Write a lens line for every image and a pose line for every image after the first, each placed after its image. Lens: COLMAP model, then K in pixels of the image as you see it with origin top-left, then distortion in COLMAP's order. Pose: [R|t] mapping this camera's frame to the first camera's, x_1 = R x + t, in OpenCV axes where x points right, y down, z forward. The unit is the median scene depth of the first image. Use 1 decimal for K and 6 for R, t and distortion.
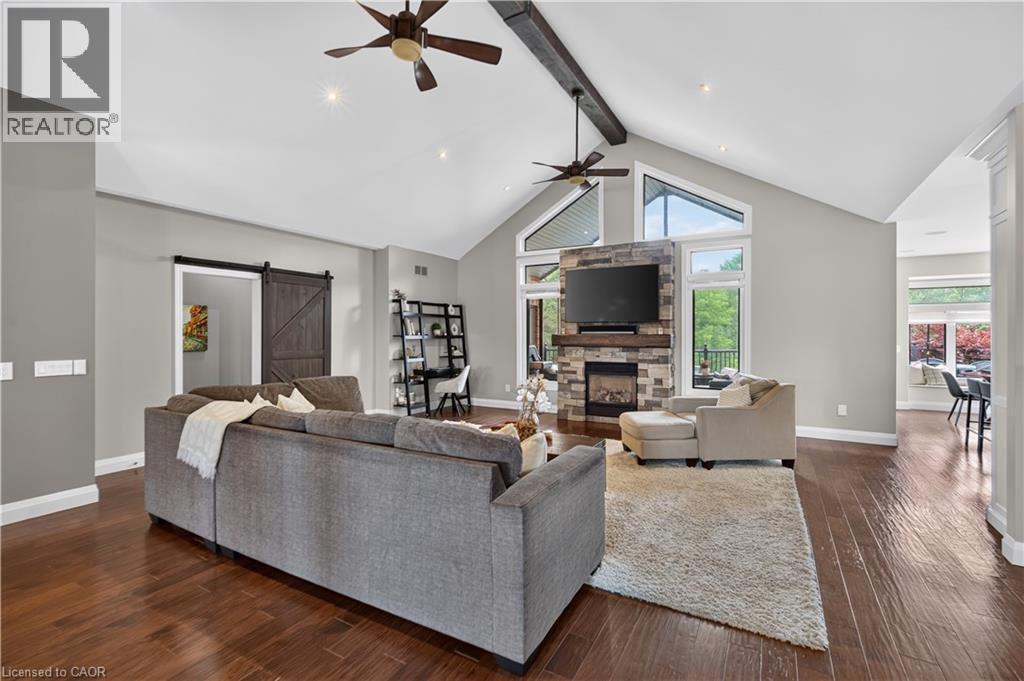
lens RADIAL K [[455.1, 0, 534.8], [0, 455.1, 335.8], [0, 0, 1]] dist [0.007772, -0.001110]
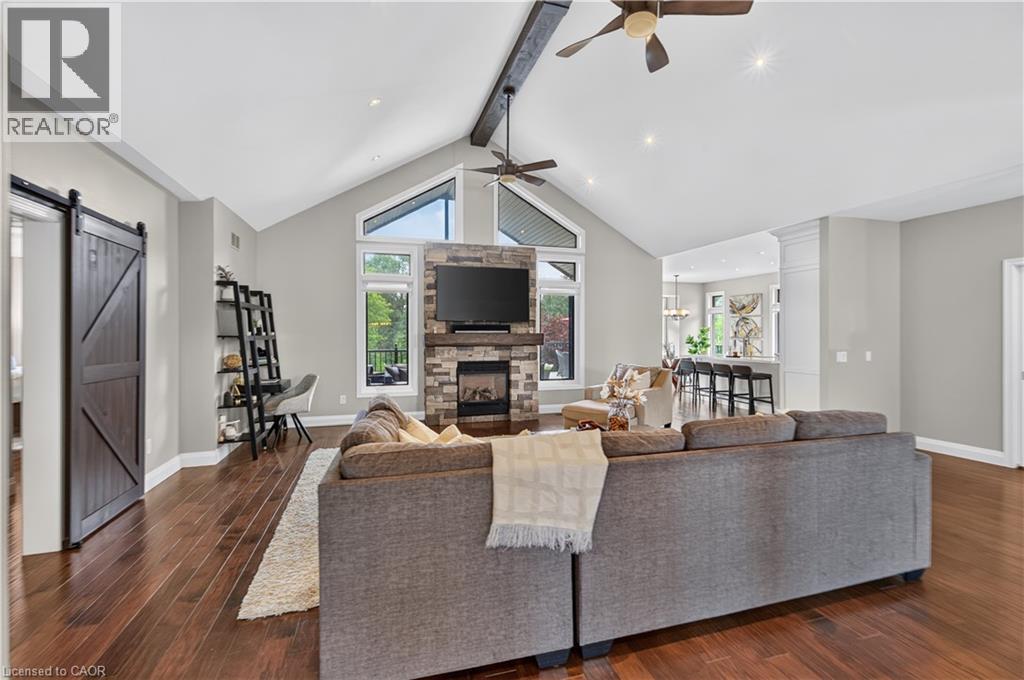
lens RADIAL K [[455.1, 0, 518.0], [0, 455.1, 333.5], [0, 0, 1]] dist [0.007772, -0.001110]
pose [[0.693092, -0.002144, 0.720846, -0.498848], [0.003750, 0.999993, -0.000631, -0.001892], [-0.720839, 0.003140, 0.693095, 0.241129]]
